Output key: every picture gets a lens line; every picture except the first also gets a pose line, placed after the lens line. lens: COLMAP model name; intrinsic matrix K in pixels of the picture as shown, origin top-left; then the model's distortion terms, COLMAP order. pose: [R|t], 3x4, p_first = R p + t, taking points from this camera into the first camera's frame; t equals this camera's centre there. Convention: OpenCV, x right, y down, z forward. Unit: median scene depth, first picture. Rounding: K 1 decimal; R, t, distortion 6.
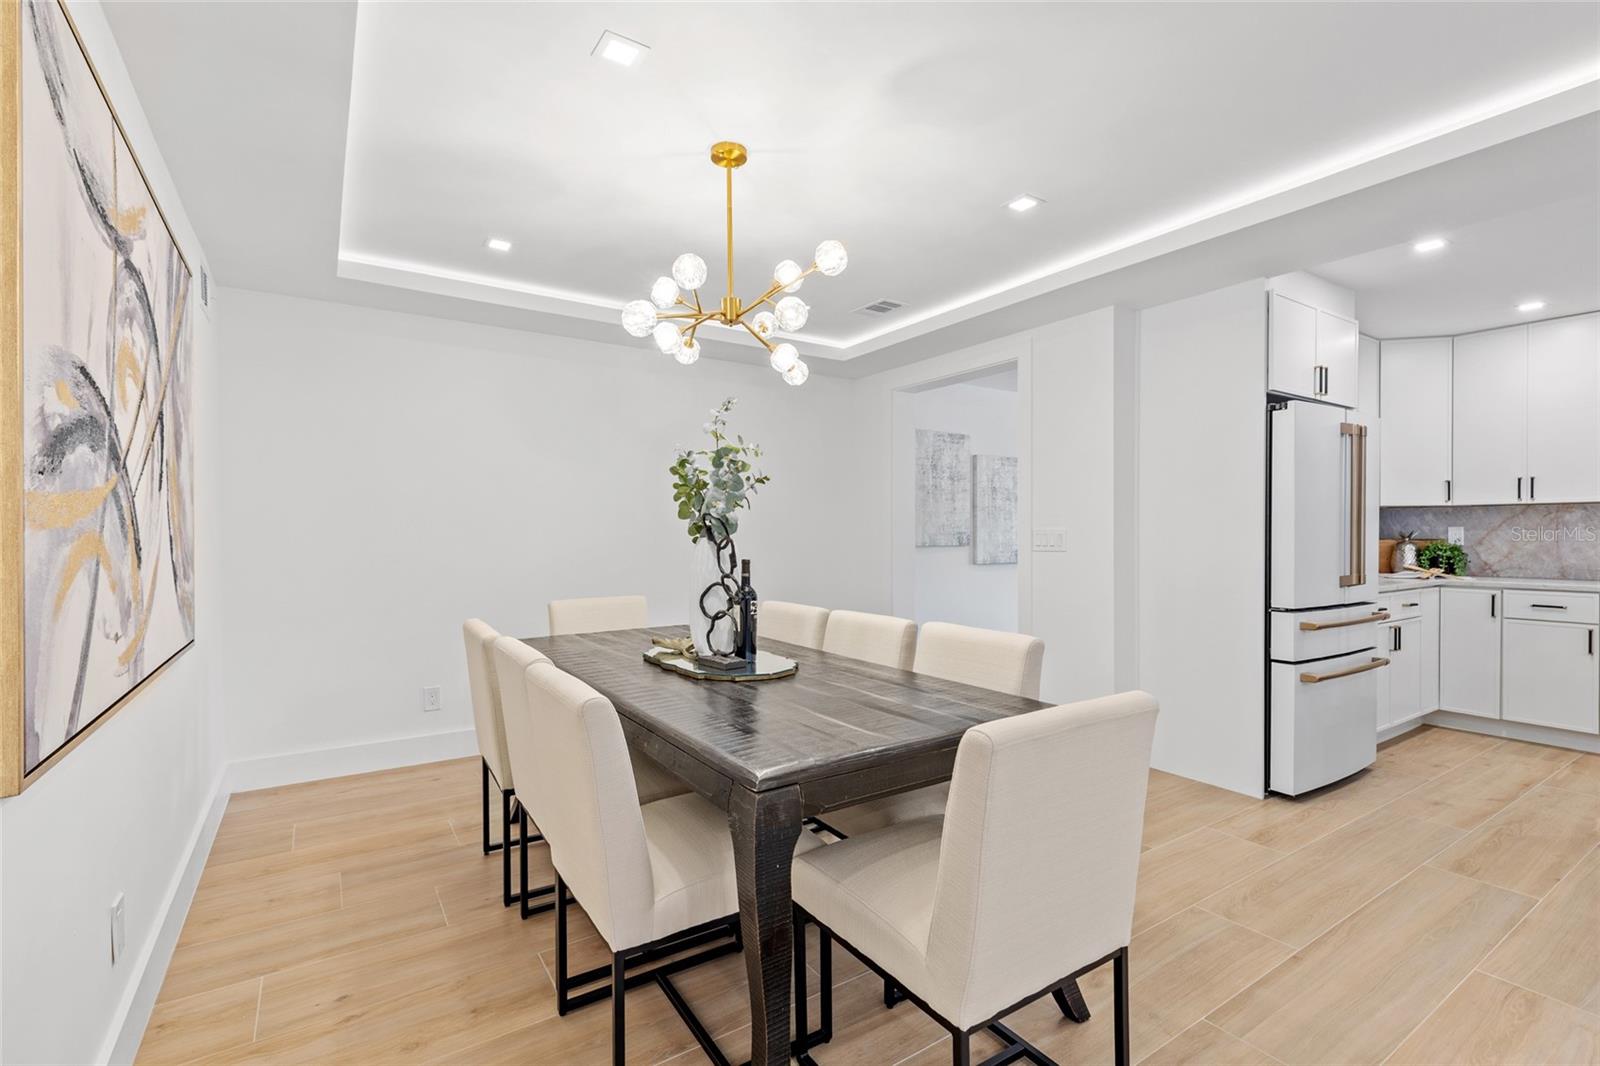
lens RADIAL K [[717.0, 0, 804.9], [0, 717.0, 538.4], [0, 0, 1]] dist [-0.001194, 0.000353]
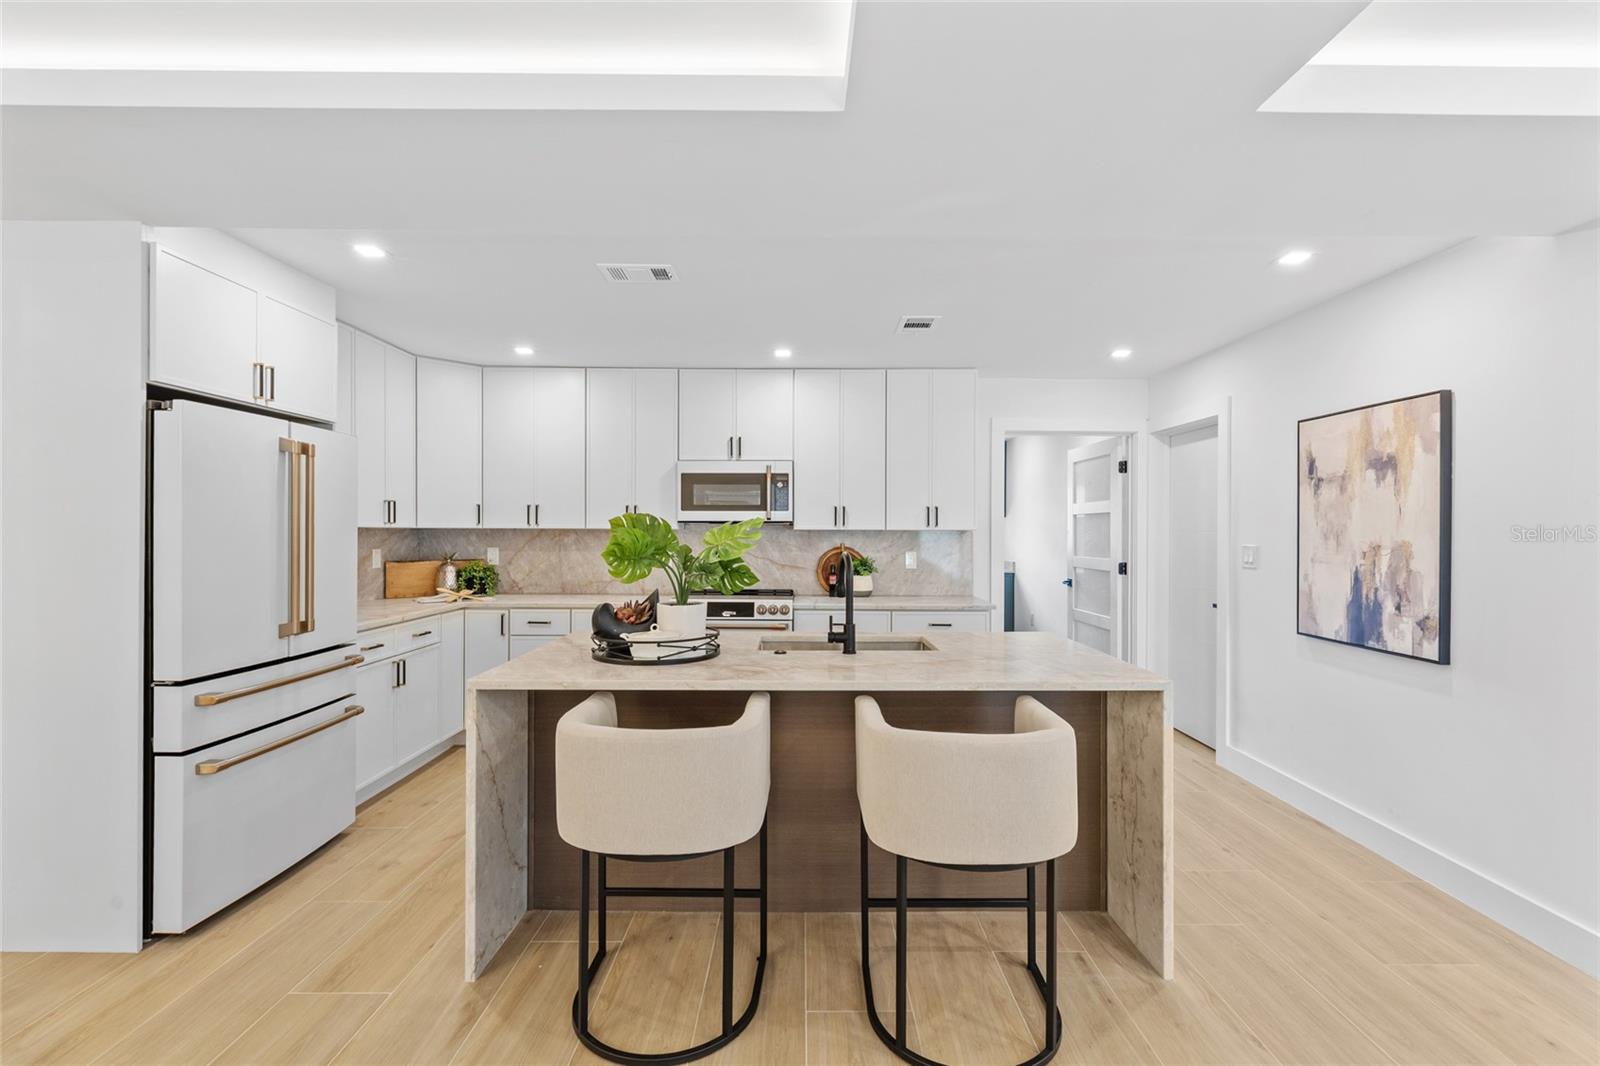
lens RADIAL K [[717.0, 0, 806.2], [0, 717.0, 534.7], [0, 0, 1]] dist [-0.001194, 0.000353]
pose [[0.541058, 0.000500, 0.840985, 0.346617], [0.000133, 1.000000, -0.000680, -0.044752], [-0.840985, 0.000480, 0.541058, 0.046534]]
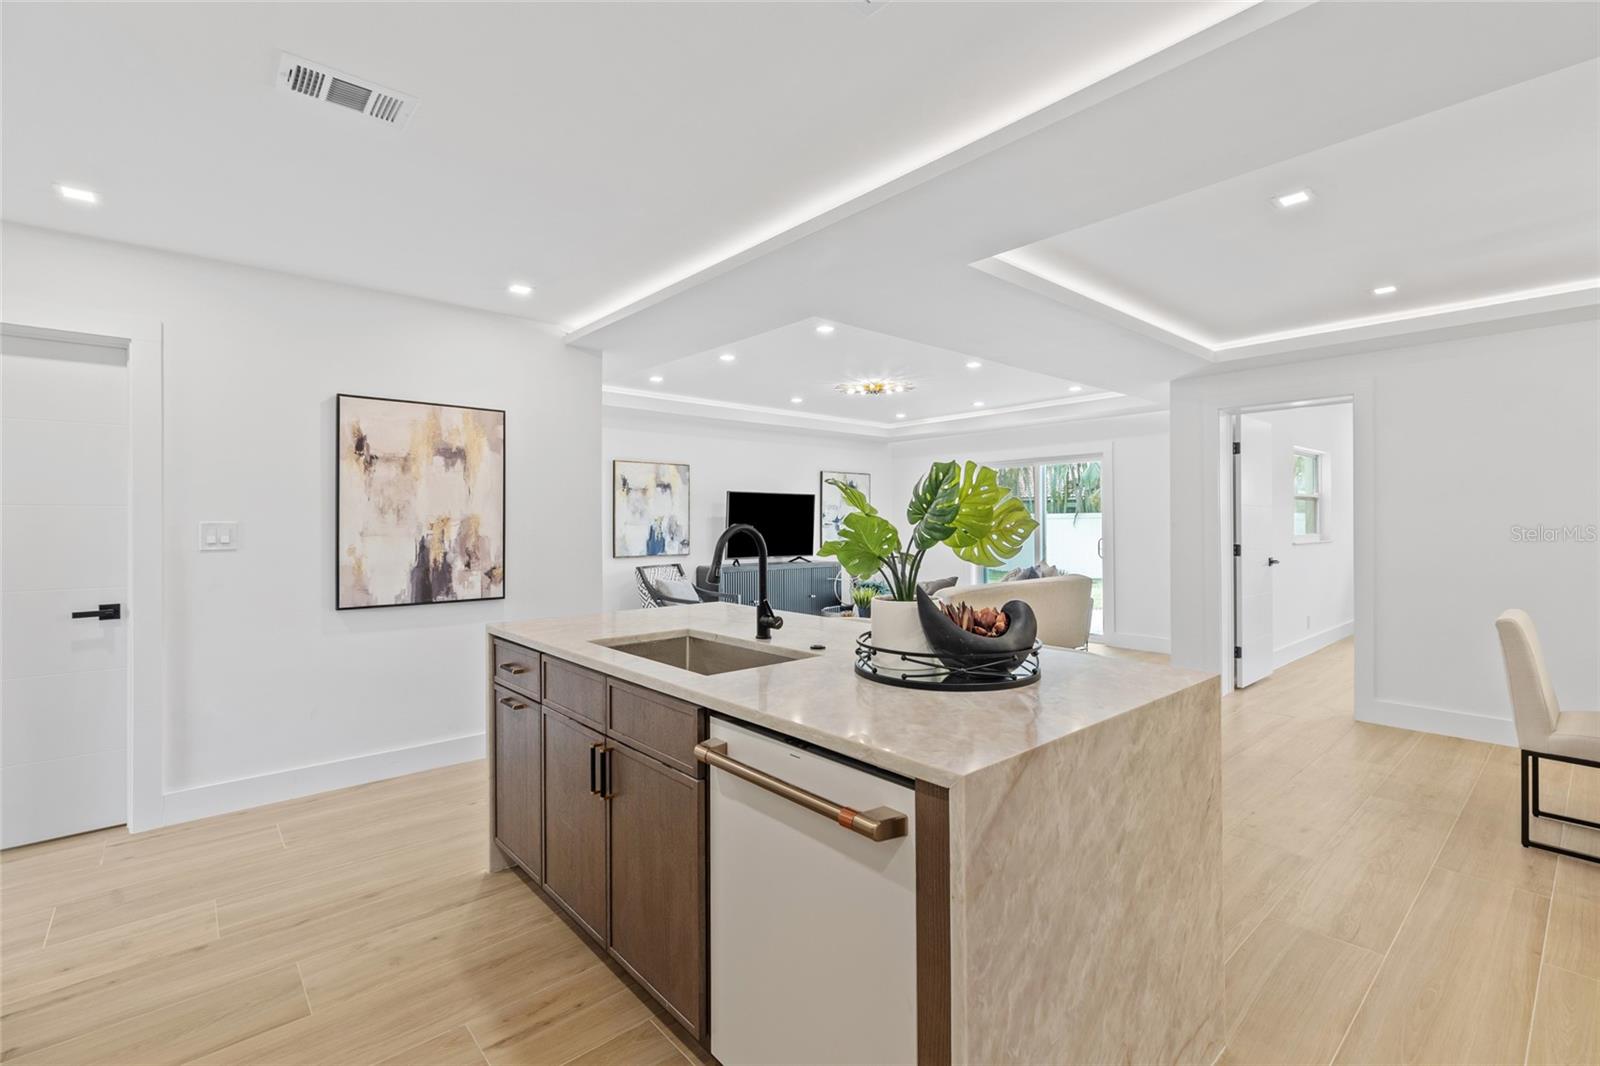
lens RADIAL K [[717.0, 0, 803.9], [0, 717.0, 516.4], [0, 0, 1]] dist [-0.001194, 0.000353]
pose [[-0.989422, 0.006607, -0.144914, 1.030497], [0.006777, 0.999977, -0.000678, -0.031133], [0.144906, -0.001653, -0.989444, 1.024582]]
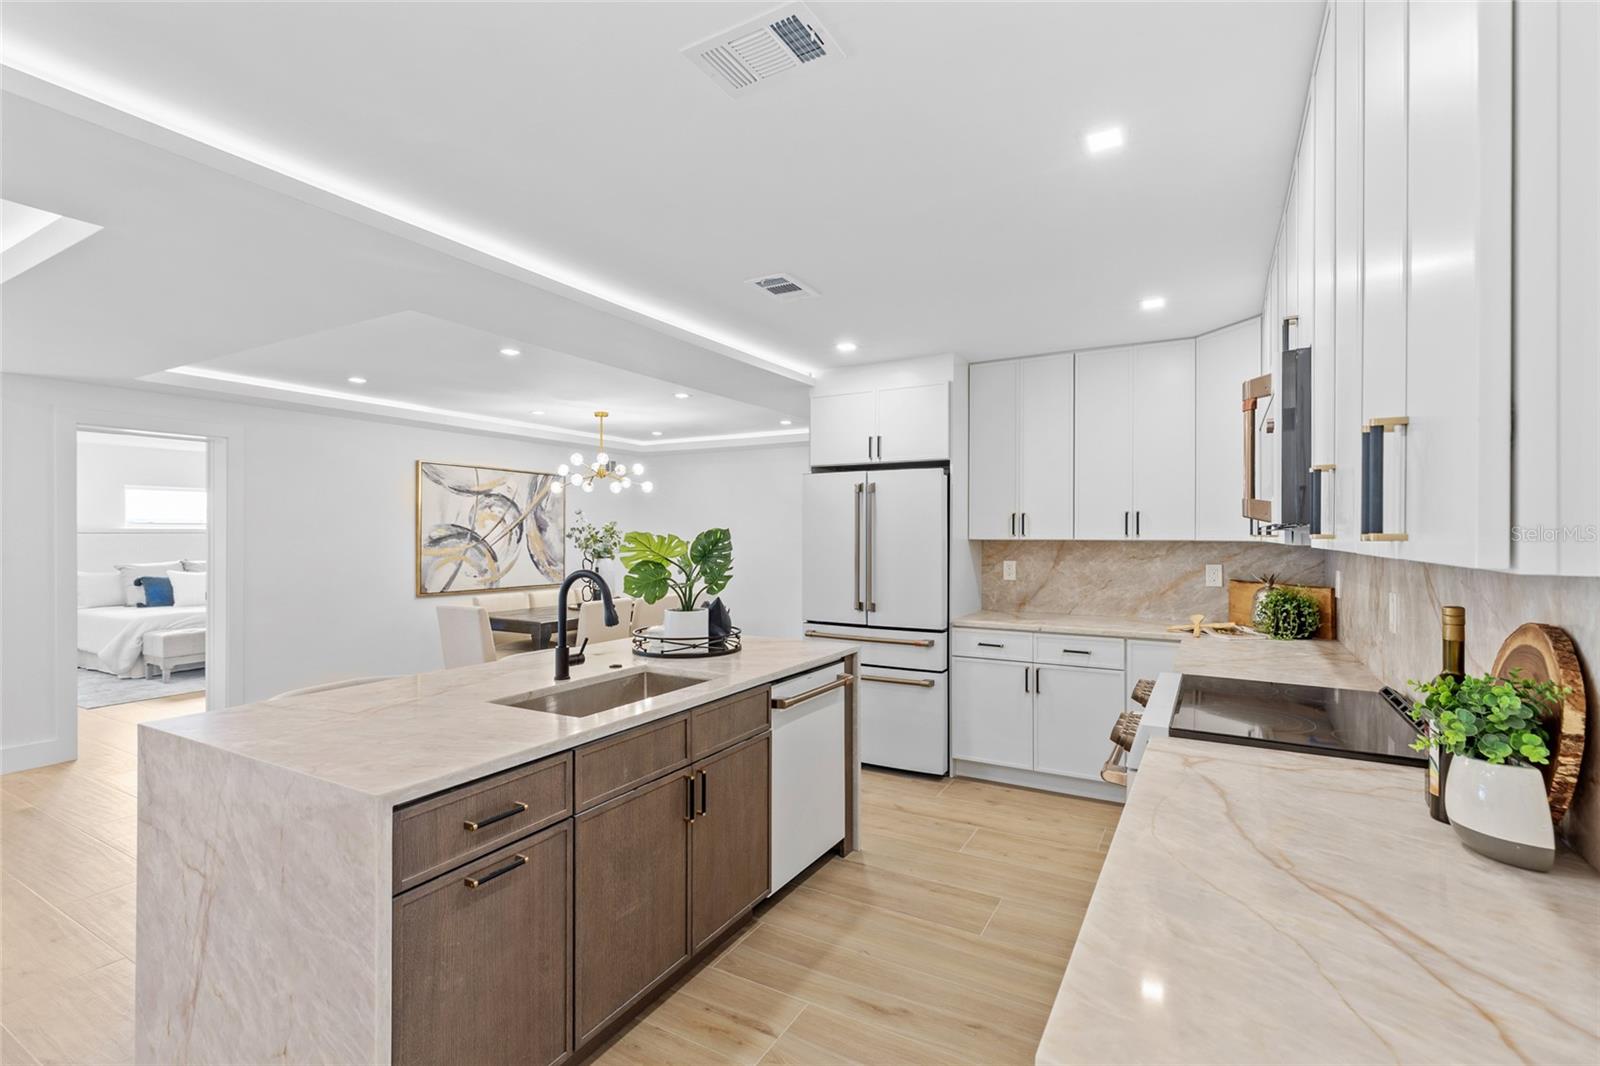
lens RADIAL K [[717.0, 0, 810.6], [0, 717.0, 535.7], [0, 0, 1]] dist [-0.001194, 0.000353]
pose [[0.469631, 0.000796, -0.882862, 1.661567], [-0.008403, 0.999958, -0.003569, -0.055466], [0.882823, 0.009095, 0.469618, 0.289547]]
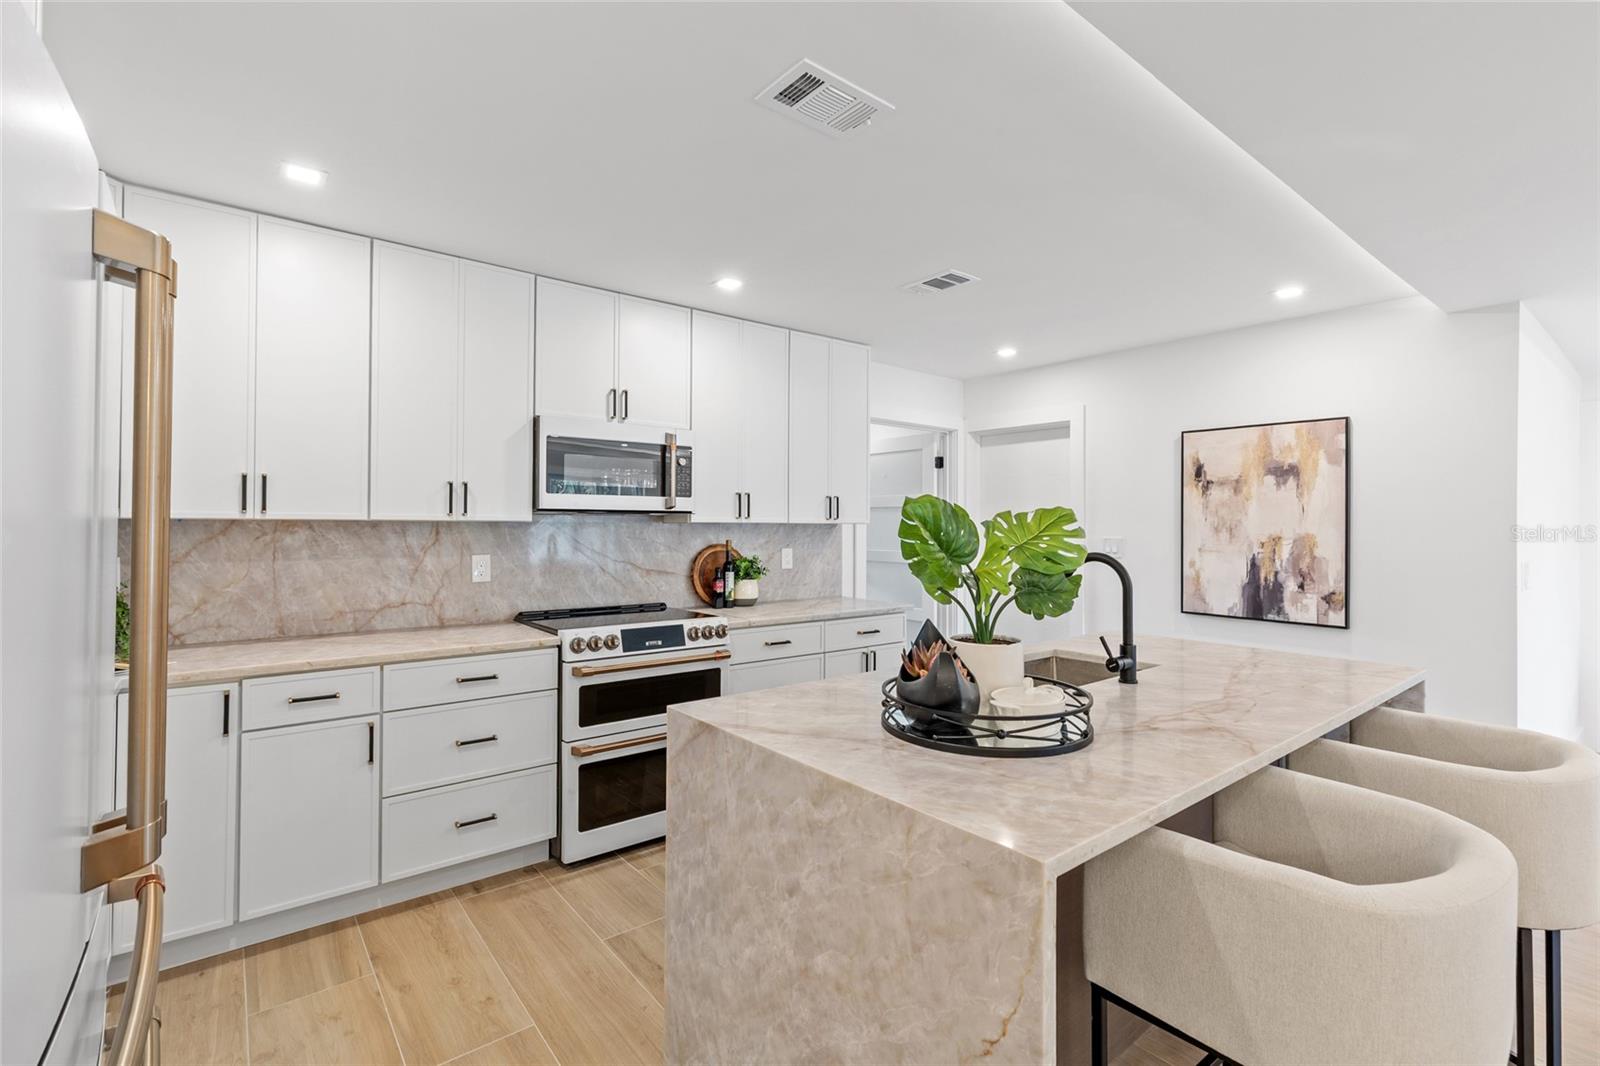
lens RADIAL K [[717.0, 0, 804.8], [0, 717.0, 522.4], [0, 0, 1]] dist [-0.001194, 0.000353]
pose [[-0.096491, 0.005243, 0.995320, 0.441792], [0.001877, 0.999985, -0.005085, -0.049728], [-0.995332, 0.001377, -0.096500, 0.704321]]
